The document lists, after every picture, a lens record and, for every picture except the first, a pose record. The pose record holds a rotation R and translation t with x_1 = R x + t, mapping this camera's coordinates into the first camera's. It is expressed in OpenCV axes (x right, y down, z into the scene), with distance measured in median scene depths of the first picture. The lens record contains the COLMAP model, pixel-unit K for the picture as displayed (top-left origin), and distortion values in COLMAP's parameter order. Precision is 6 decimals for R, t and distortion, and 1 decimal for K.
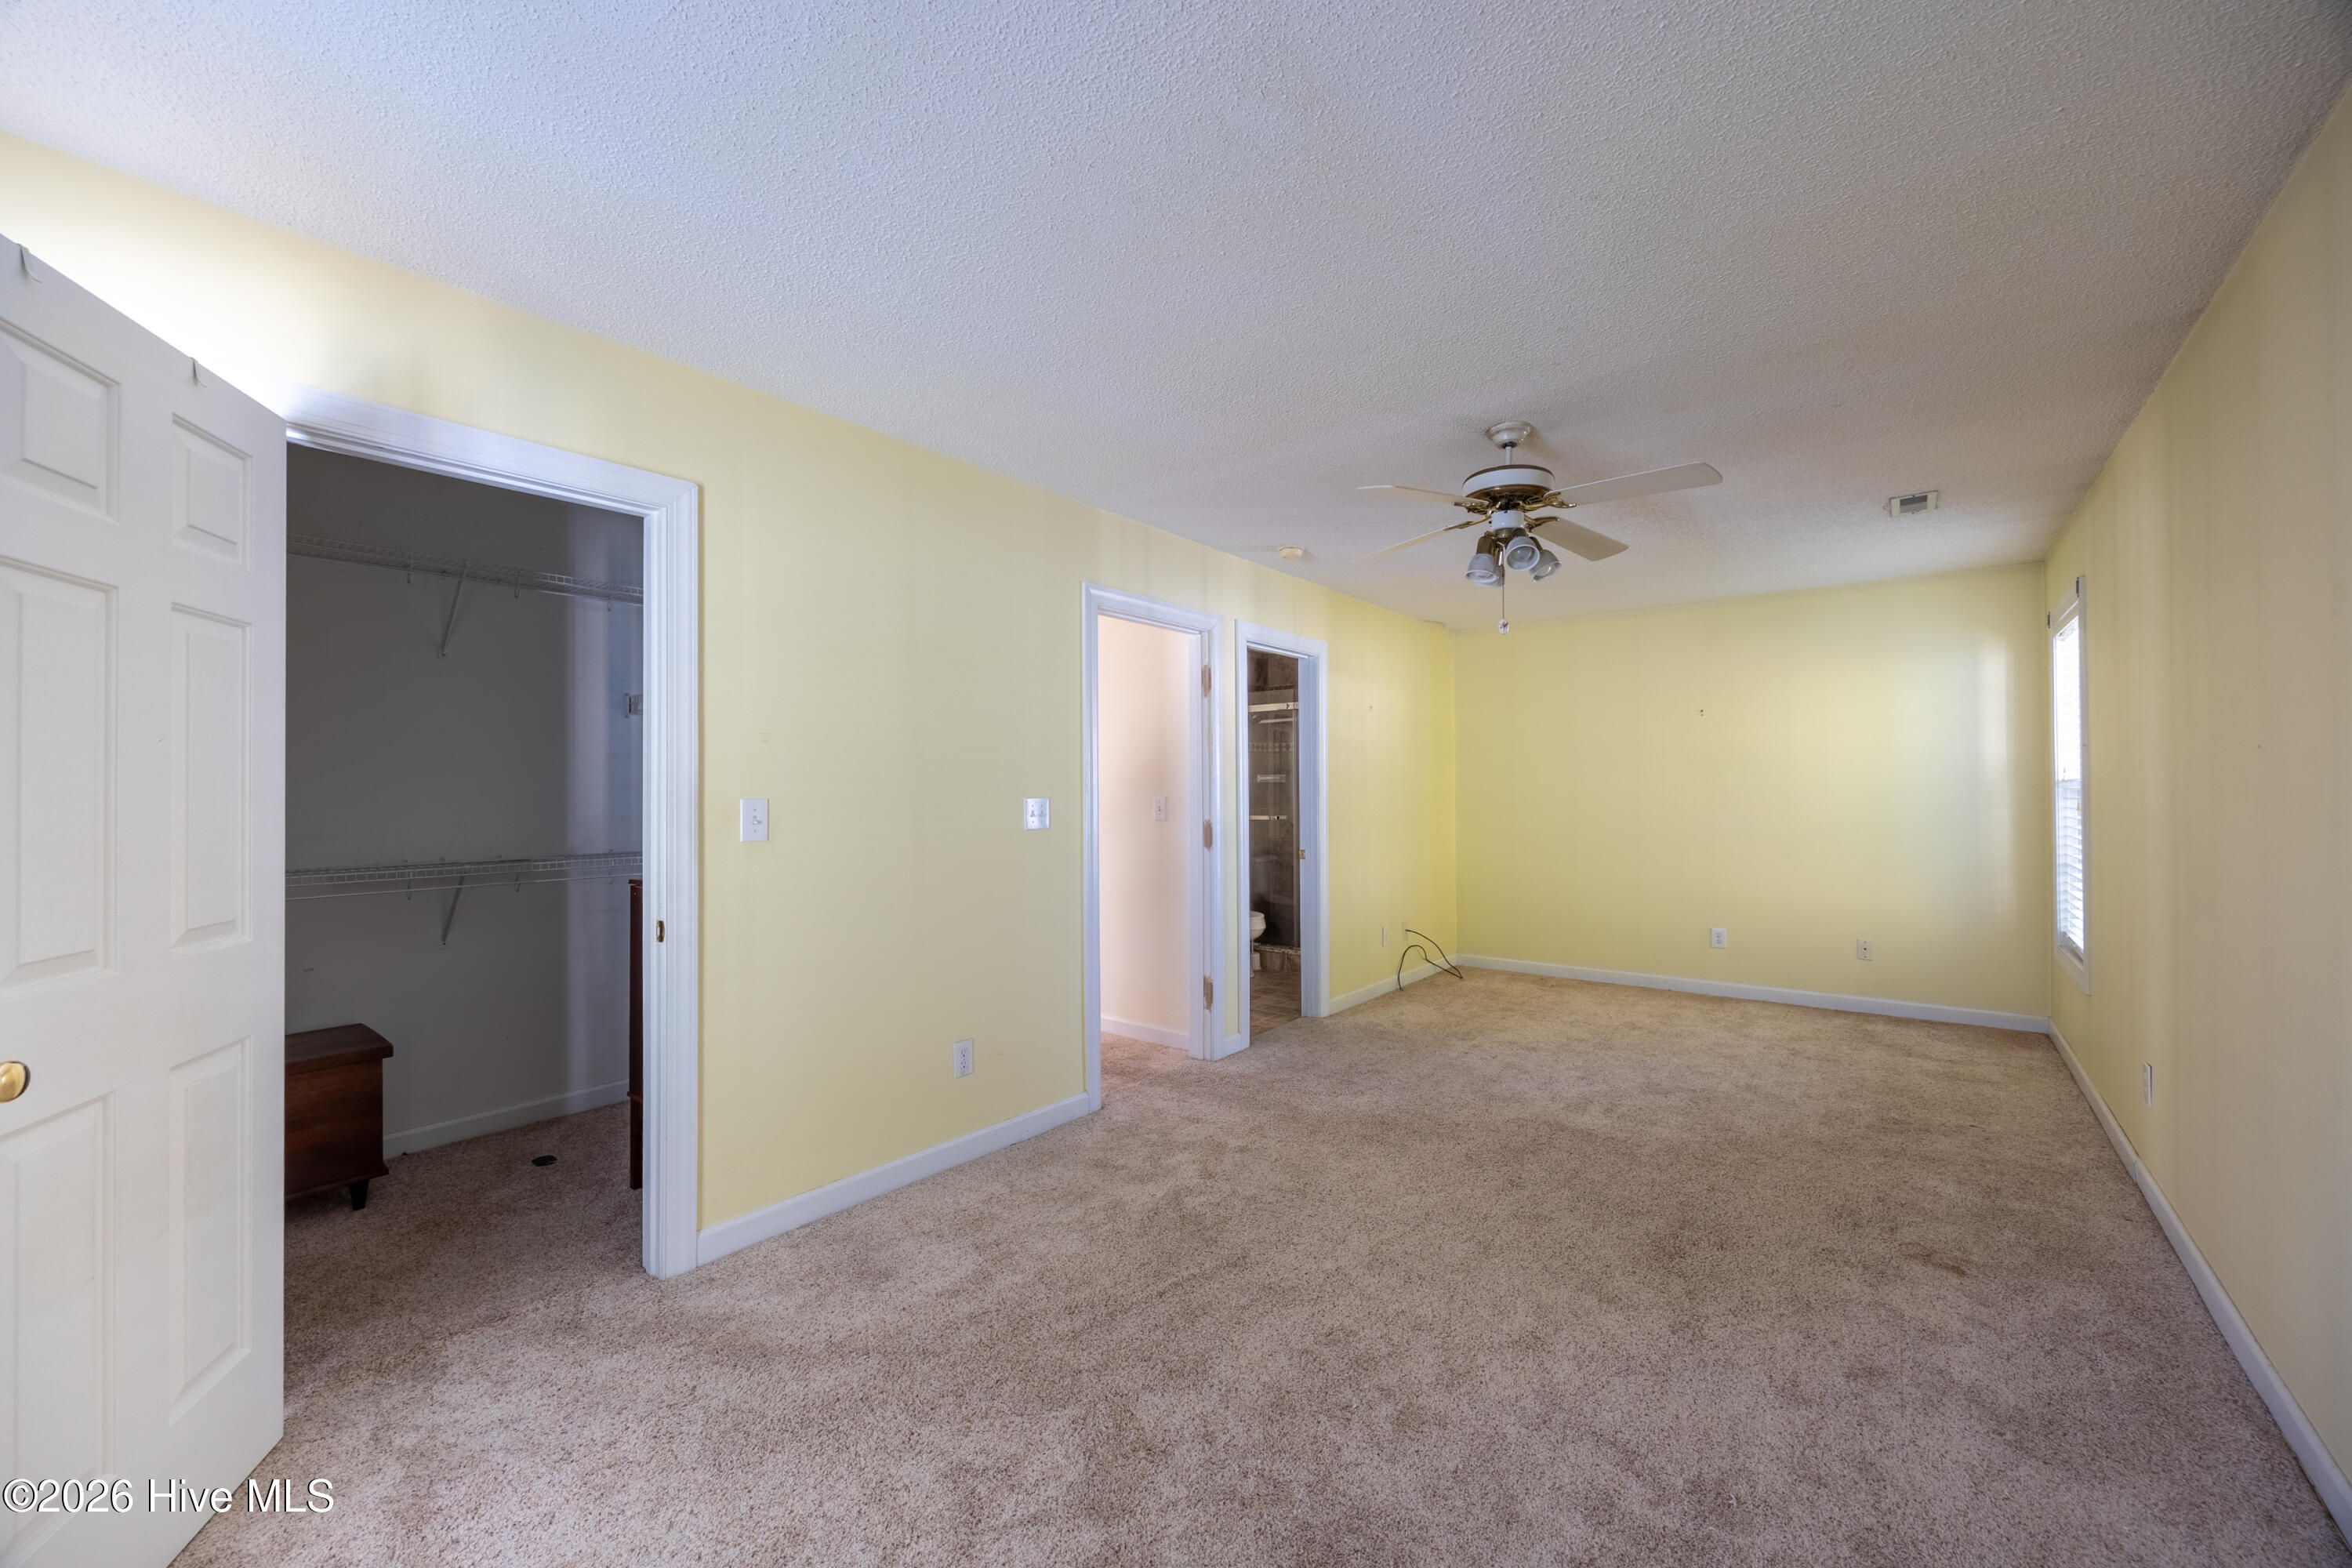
lens RADIAL K [[916.3, 0, 1176.0], [0, 916.3, 784.0], [0, 0, 1]] dist [-0.000391, -0.000021]
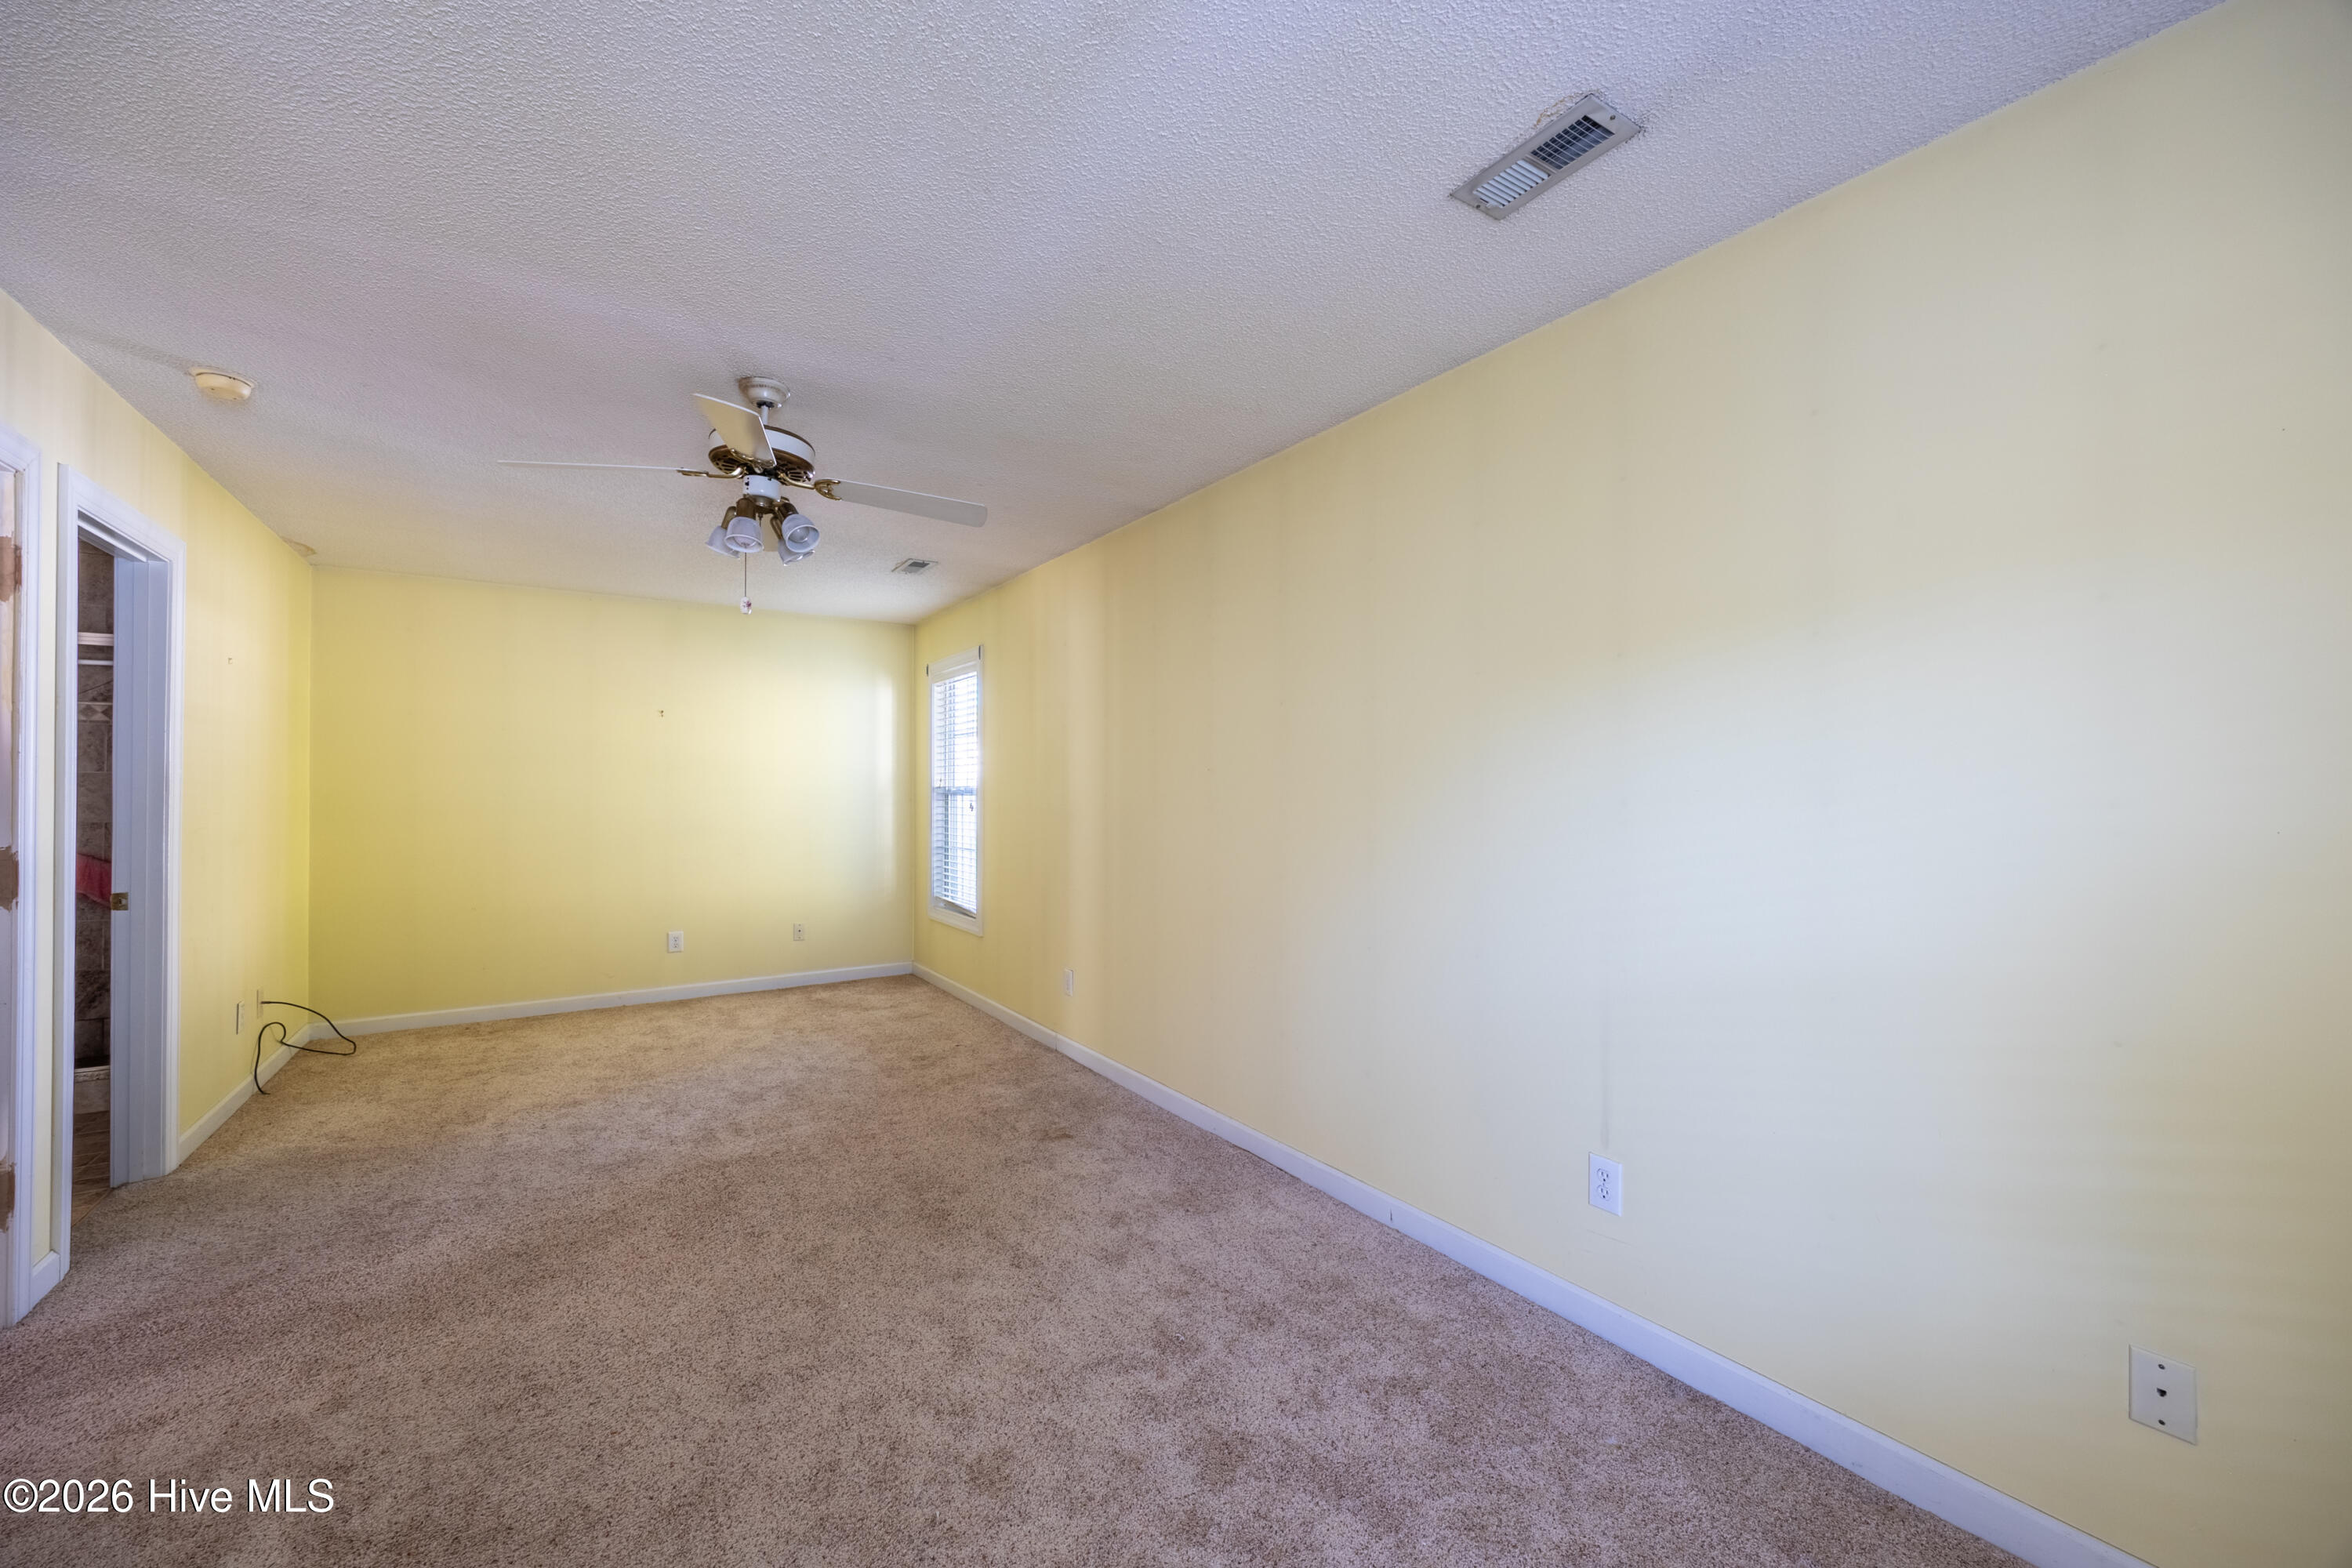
lens RADIAL K [[916.3, 0, 1176.0], [0, 916.3, 784.0], [0, 0, 1]] dist [-0.000391, -0.000021]
pose [[0.297174, 0.014253, 0.954717, -0.276699], [-0.010753, 0.999875, -0.011580, 0.003994], [-0.954763, -0.006825, 0.297291, 0.265647]]
